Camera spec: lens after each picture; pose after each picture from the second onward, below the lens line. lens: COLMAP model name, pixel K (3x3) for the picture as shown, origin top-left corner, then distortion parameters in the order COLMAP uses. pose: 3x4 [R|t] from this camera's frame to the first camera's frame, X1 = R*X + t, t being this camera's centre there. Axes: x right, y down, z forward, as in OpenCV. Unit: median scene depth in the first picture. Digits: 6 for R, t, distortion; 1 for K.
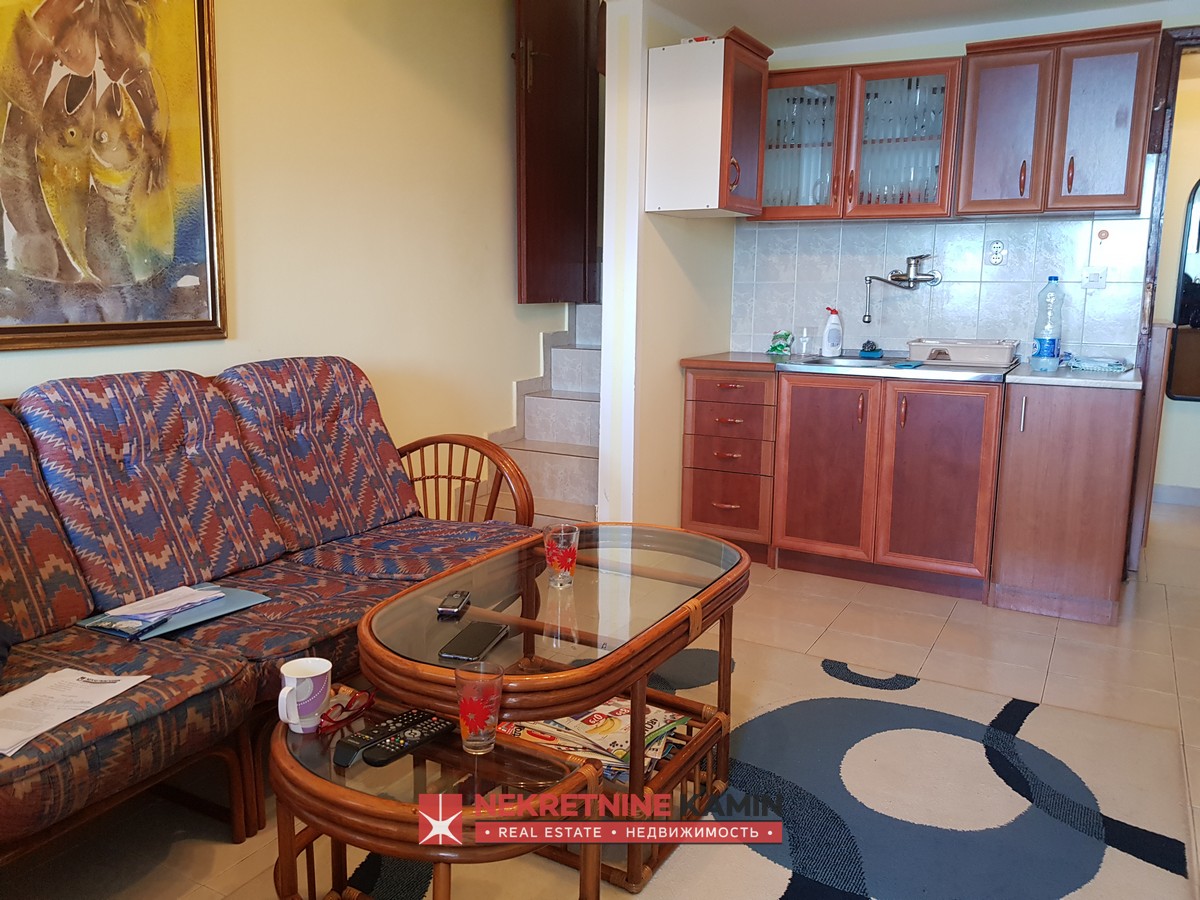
lens RADIAL K [[920.1, 0, 560.5], [0, 920.1, 445.8], [0, 0, 1]] dist [0.040604, -0.067443]
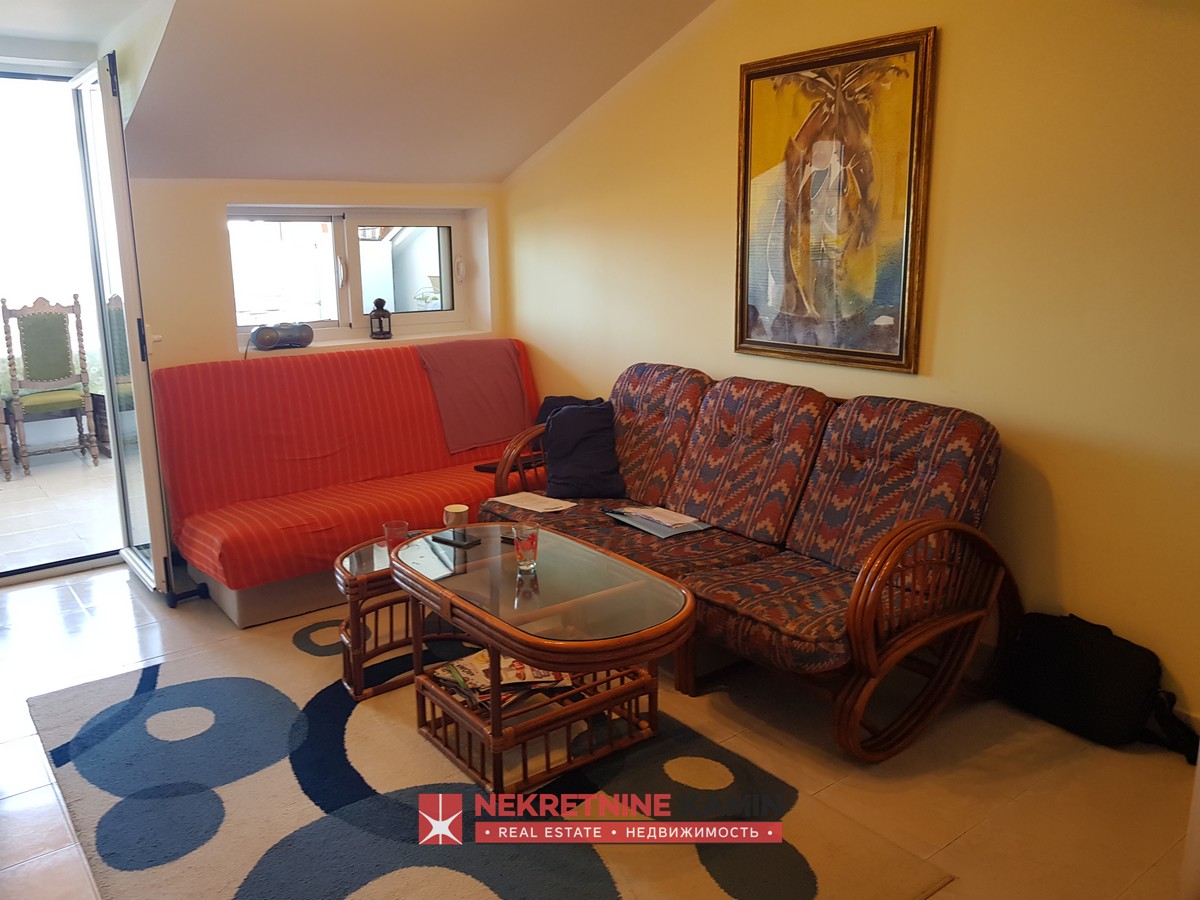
lens RADIAL K [[920.1, 0, 560.5], [0, 920.1, 445.8], [0, 0, 1]] dist [0.040604, -0.067443]
pose [[-0.380690, 0.204615, -0.901780, 0.738857], [-0.147521, 0.949282, 0.277670, -0.253875], [0.912859, 0.238738, -0.331198, 0.911949]]
